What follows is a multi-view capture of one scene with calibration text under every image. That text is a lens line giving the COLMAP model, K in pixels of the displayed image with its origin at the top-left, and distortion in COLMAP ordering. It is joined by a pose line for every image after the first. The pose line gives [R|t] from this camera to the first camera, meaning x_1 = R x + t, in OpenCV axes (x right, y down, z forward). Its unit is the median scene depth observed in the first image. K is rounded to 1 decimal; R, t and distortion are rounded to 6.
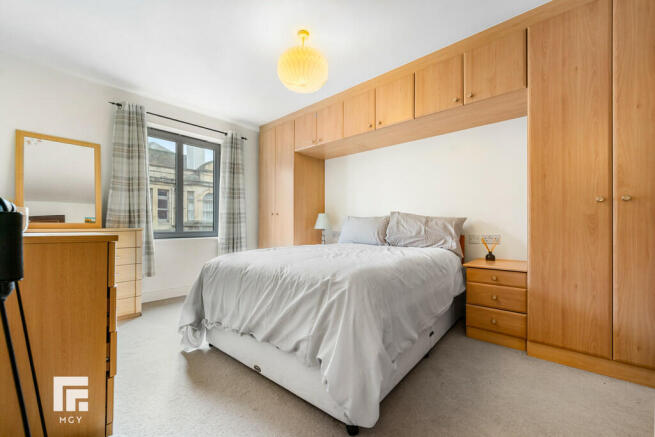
lens RADIAL K [[264.9, 0, 324.2], [0, 264.9, 225.9], [0, 0, 1]] dist [-0.001308, -0.000153]
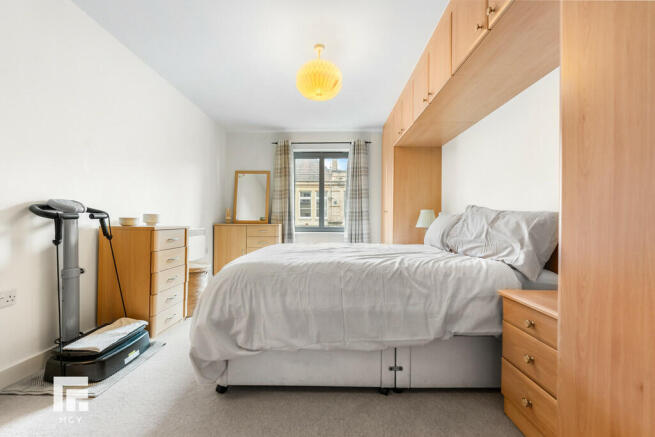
lens RADIAL K [[264.4, 0, 327.2], [0, 264.4, 221.8], [0, 0, 1]] dist [-0.001231, -0.000131]
pose [[0.638789, 0.005646, -0.769362, 0.590720], [-0.008490, 0.999964, 0.000289, -0.005927], [0.769335, 0.006347, 0.638814, 0.252293]]
